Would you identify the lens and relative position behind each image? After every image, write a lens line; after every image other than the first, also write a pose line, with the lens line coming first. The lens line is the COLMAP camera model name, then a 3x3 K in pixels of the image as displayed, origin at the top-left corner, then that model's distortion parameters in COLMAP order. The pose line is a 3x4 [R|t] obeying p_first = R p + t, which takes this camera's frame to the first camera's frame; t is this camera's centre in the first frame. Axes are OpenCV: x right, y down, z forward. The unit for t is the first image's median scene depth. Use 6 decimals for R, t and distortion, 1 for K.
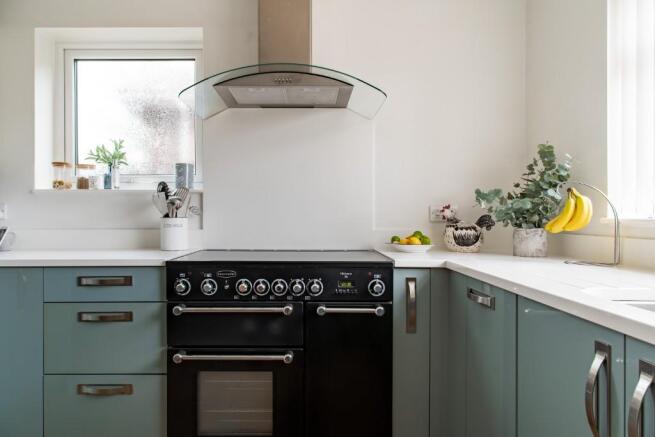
lens RADIAL K [[448.8, 0, 315.3], [0, 448.8, 219.4], [0, 0, 1]] dist [0.005501, 0.001138]
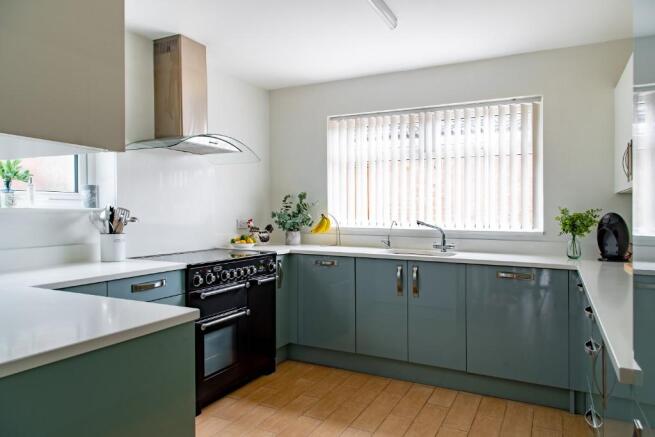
lens RADIAL K [[448.8, 0, 315.3], [0, 448.8, 219.4], [0, 0, 1]] dist [0.005501, 0.001138]
pose [[0.463716, -0.017134, 0.885818, -1.404283], [0.001309, 0.999825, 0.018655, -0.078943], [-0.885983, -0.007491, 0.463657, -0.033357]]
